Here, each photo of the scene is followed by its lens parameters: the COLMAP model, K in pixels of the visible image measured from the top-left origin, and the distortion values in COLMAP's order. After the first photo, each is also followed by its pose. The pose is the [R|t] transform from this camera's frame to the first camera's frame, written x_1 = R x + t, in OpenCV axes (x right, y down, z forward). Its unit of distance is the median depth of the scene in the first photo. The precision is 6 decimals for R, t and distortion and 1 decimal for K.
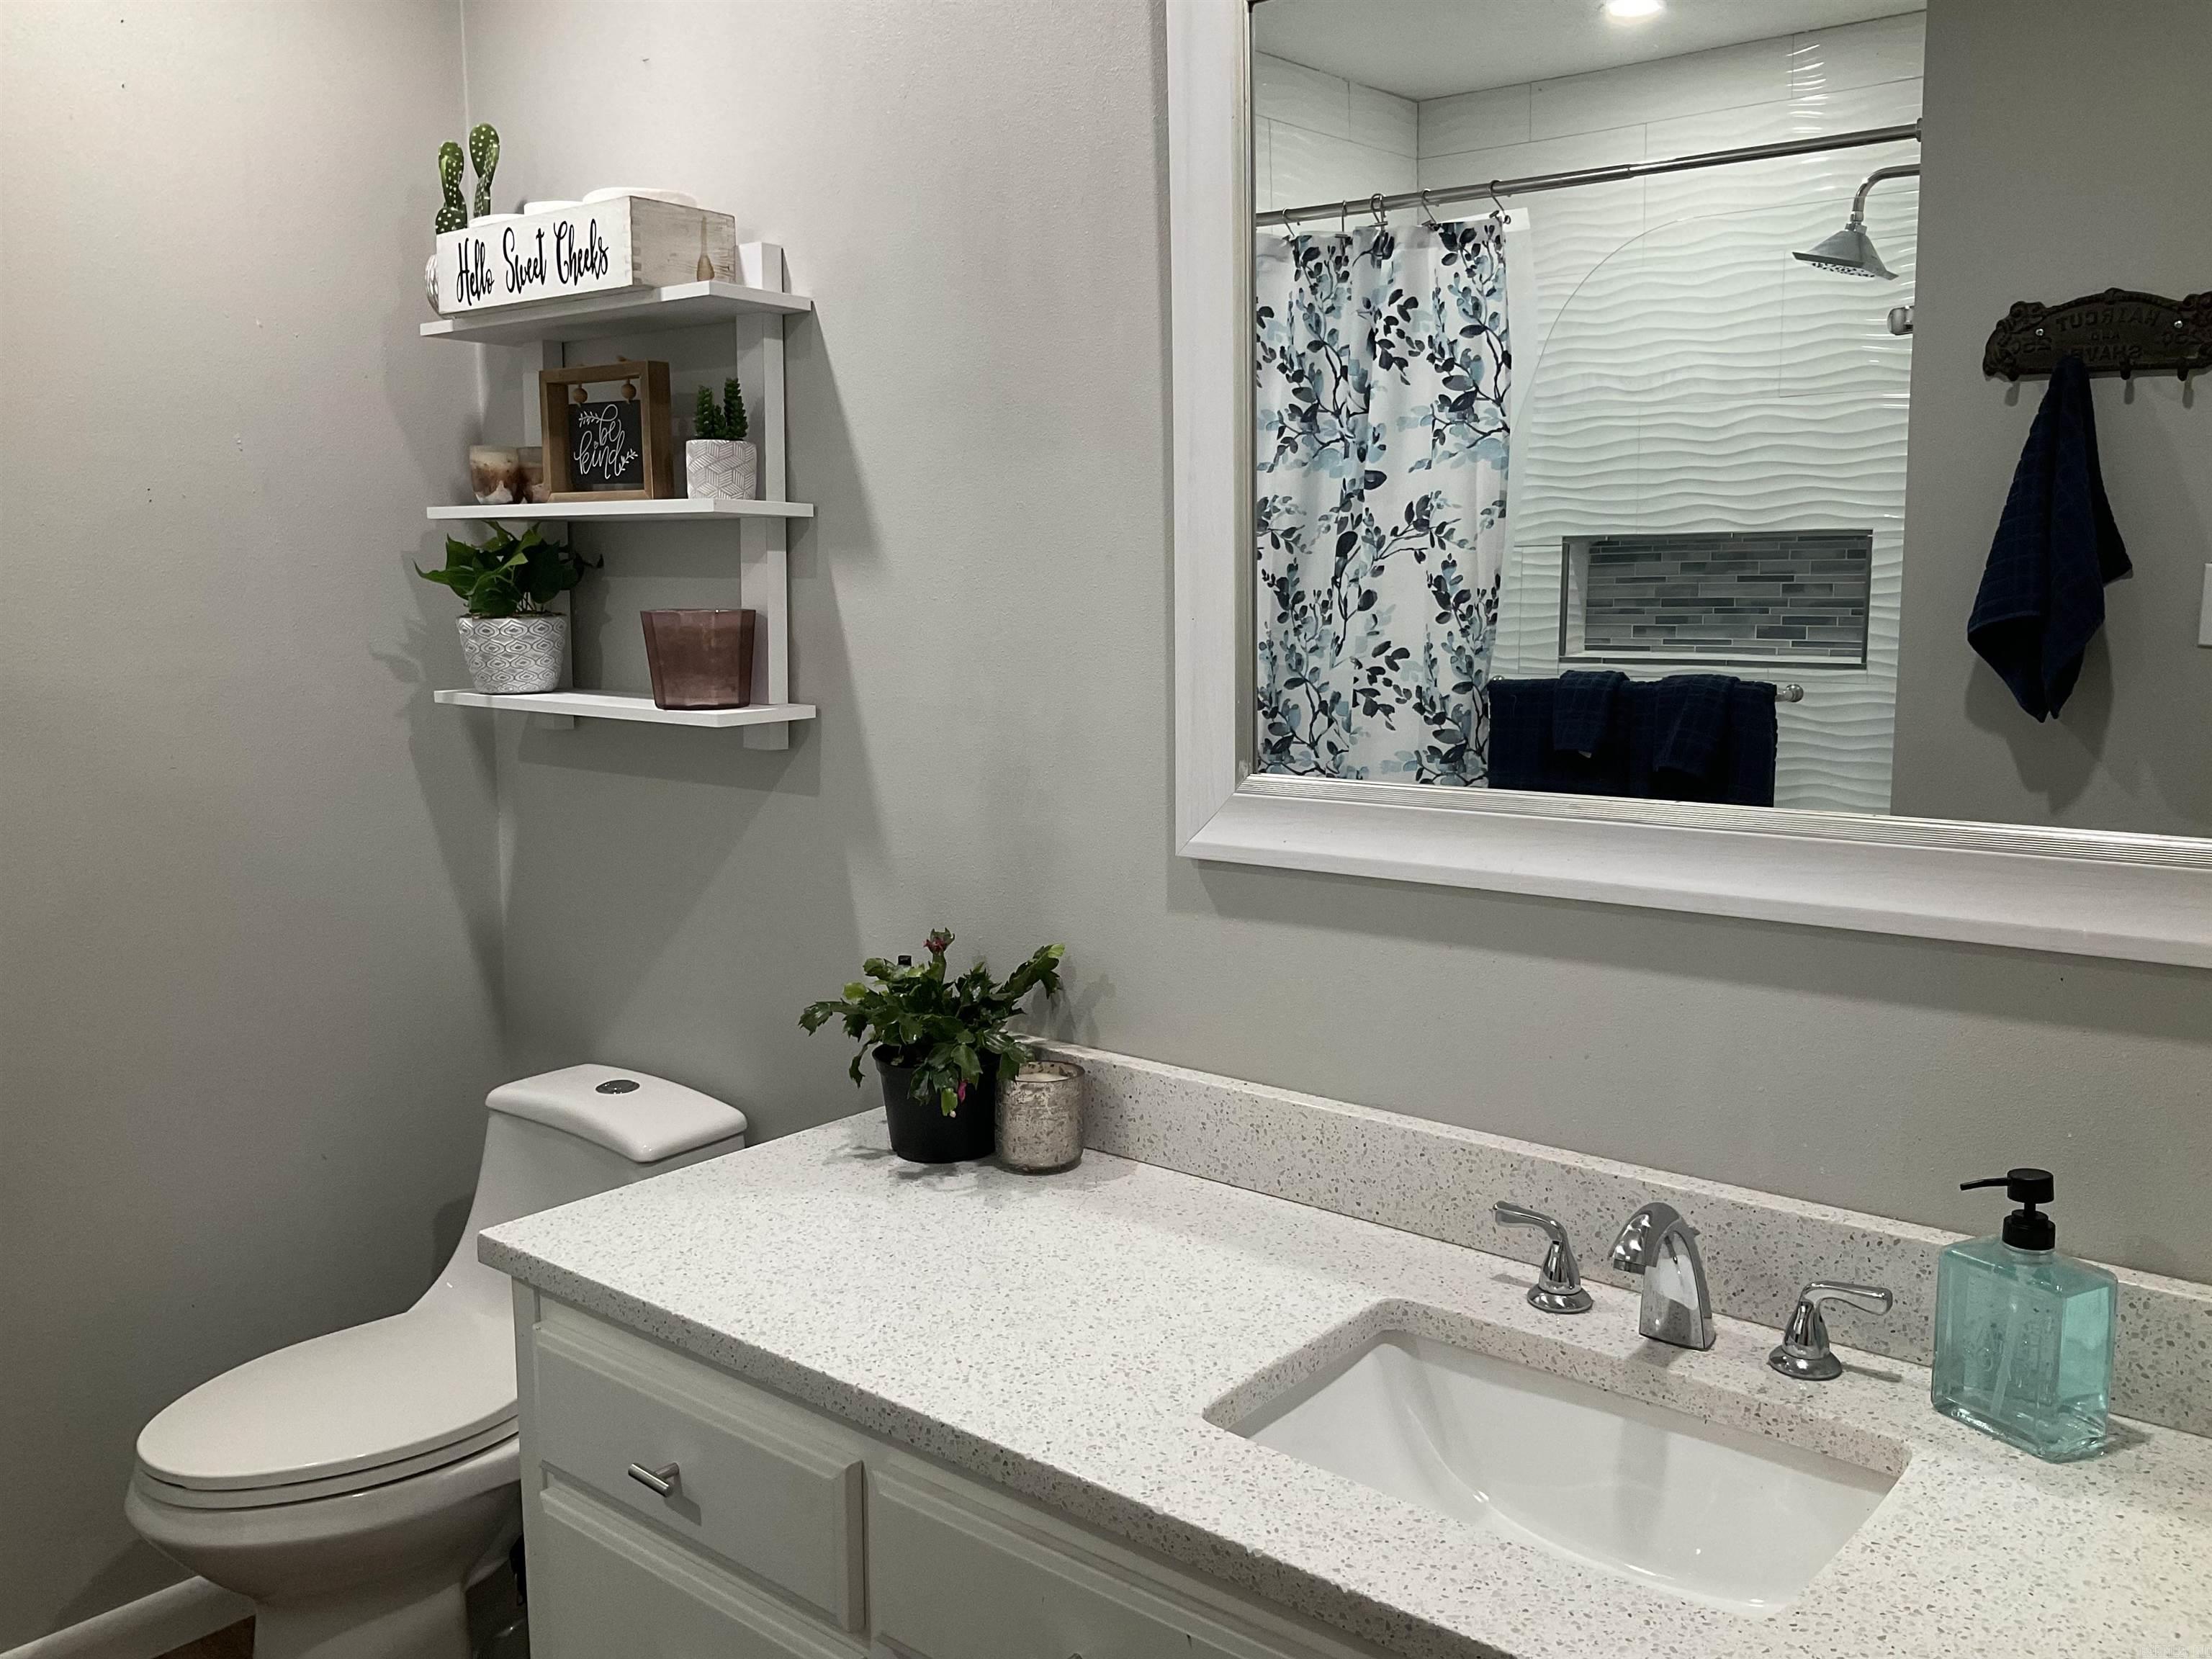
lens RADIAL K [[1863.0, 0, 1100.0], [0, 1863.0, 835.7], [0, 0, 1]] dist [0.097527, -0.198235]
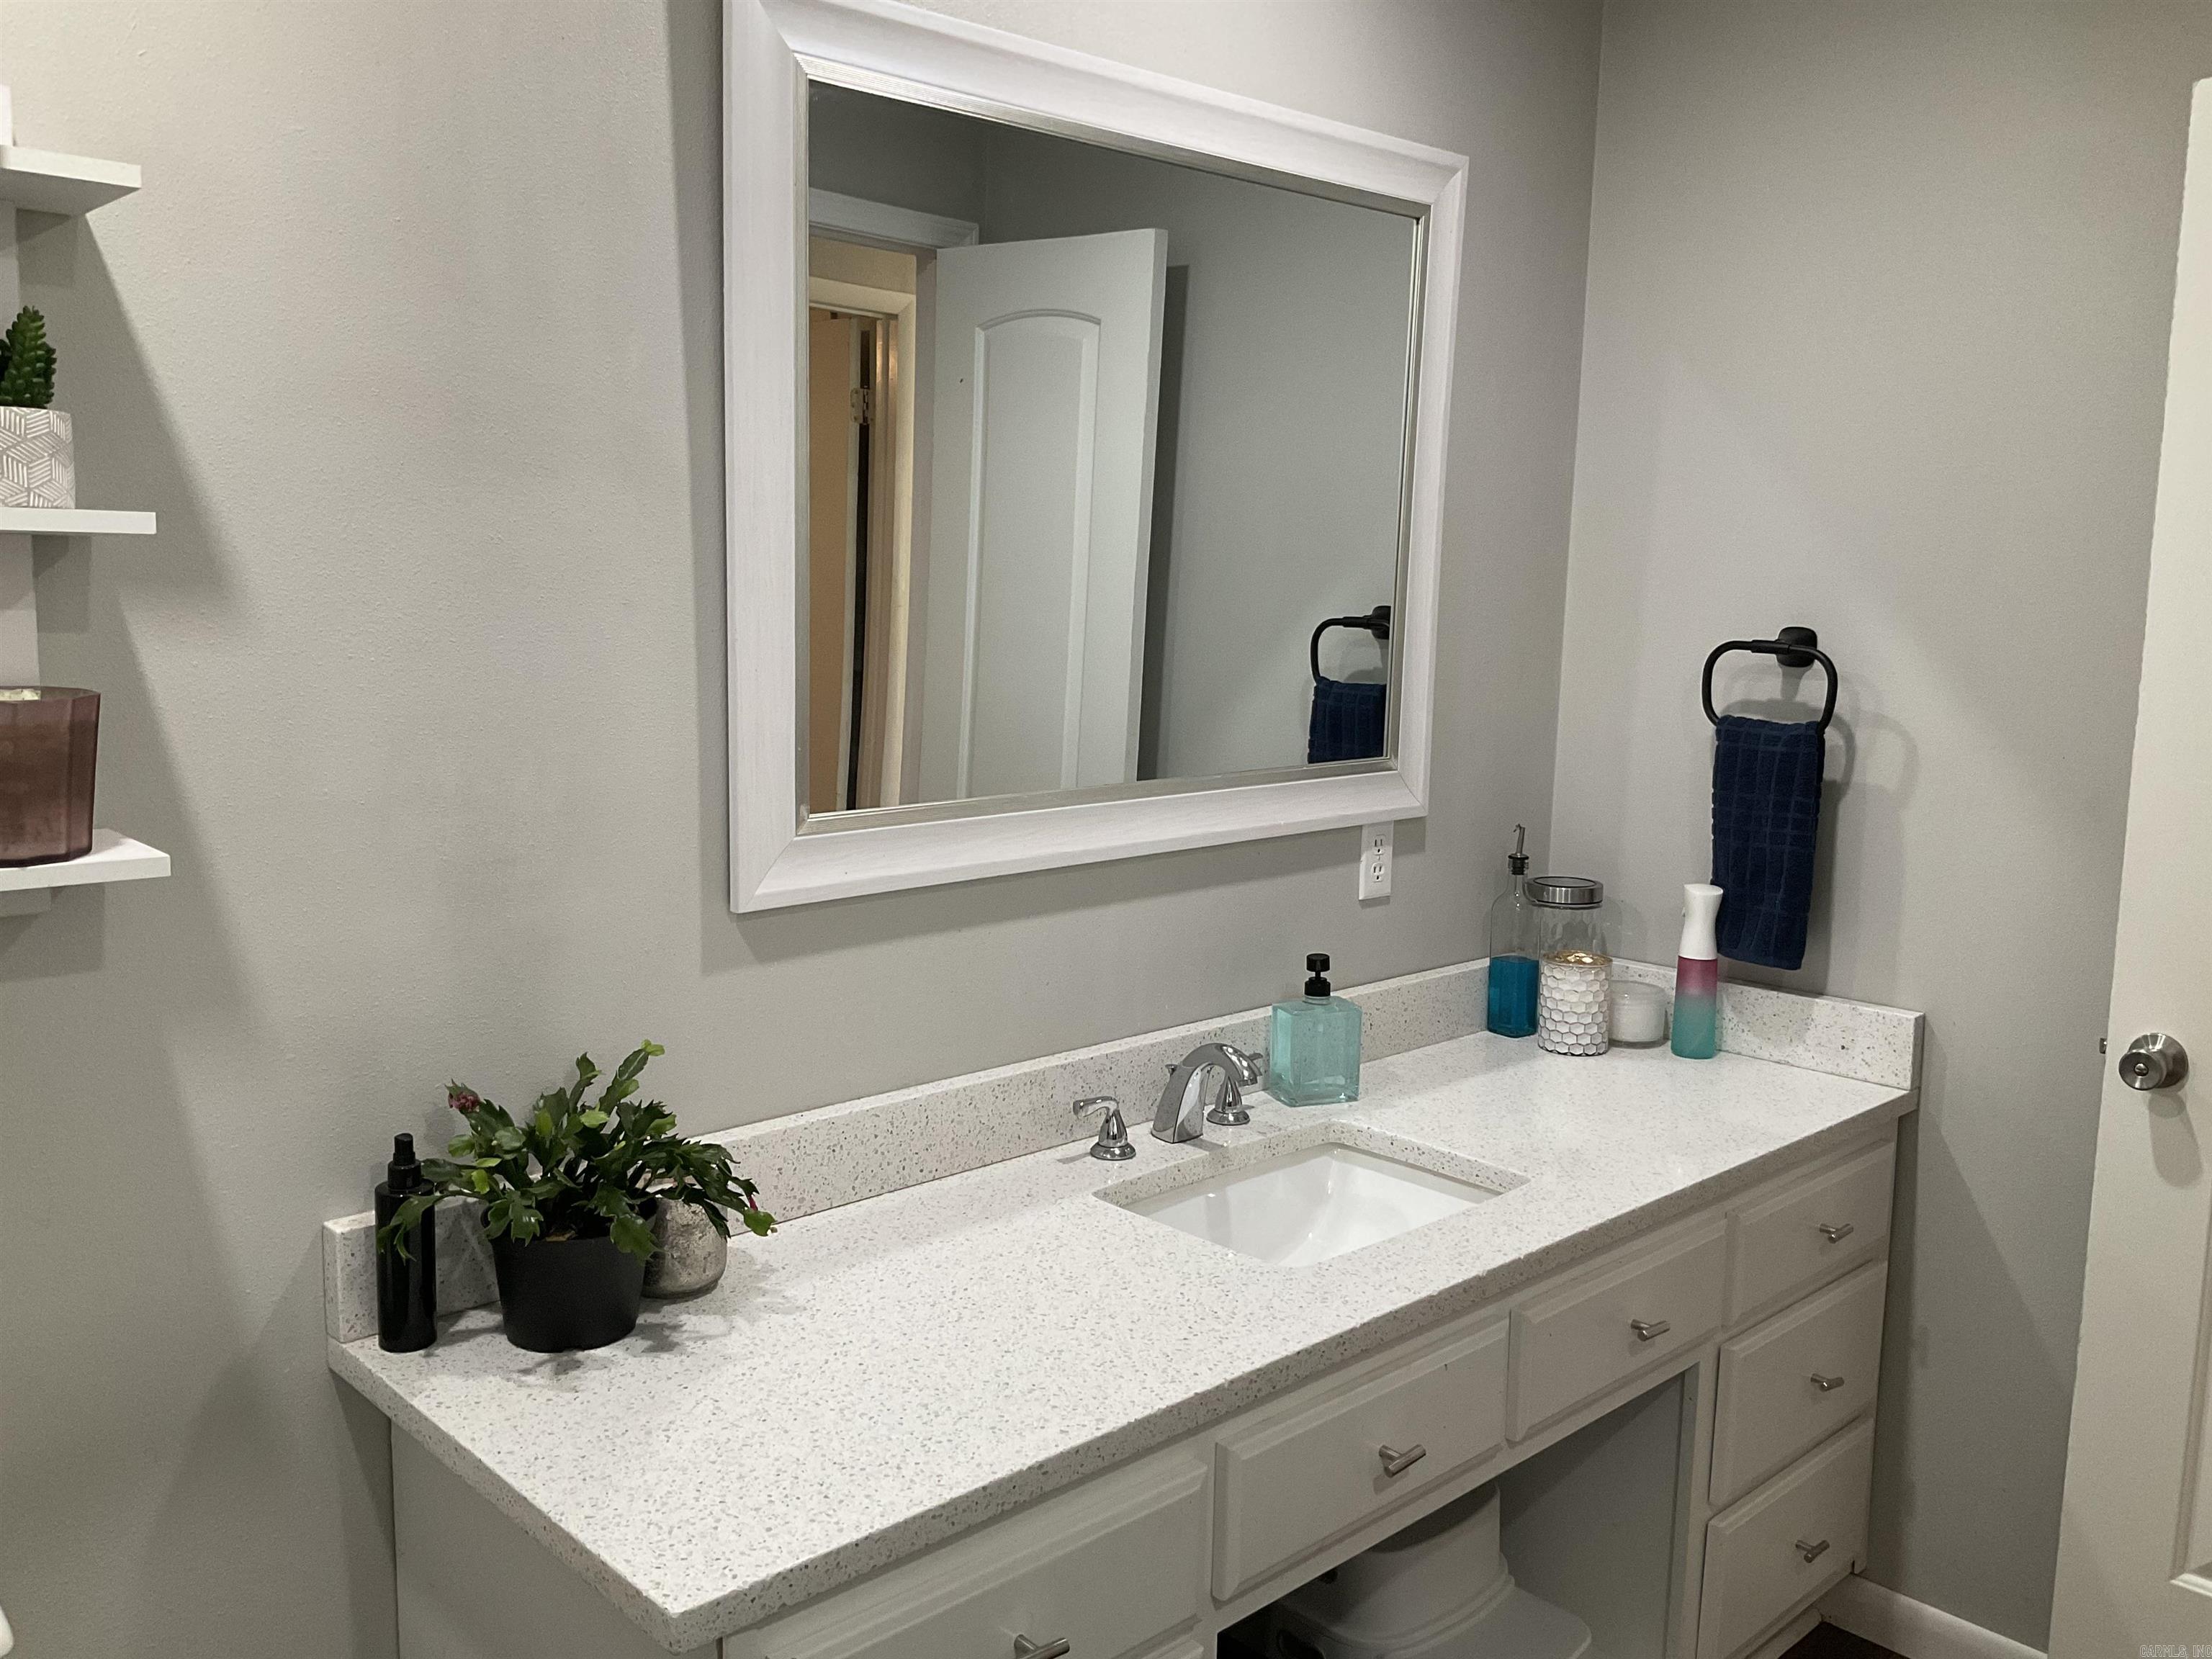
lens RADIAL K [[1863.0, 0, 1099.5], [0, 1863.0, 819.5], [0, 0, 1]] dist [0.097527, -0.198235]
pose [[0.097674, -0.127970, 0.986957, -1.028509], [0.120926, 0.985877, 0.115863, -0.145891], [-0.987844, 0.108032, 0.111770, 0.797009]]
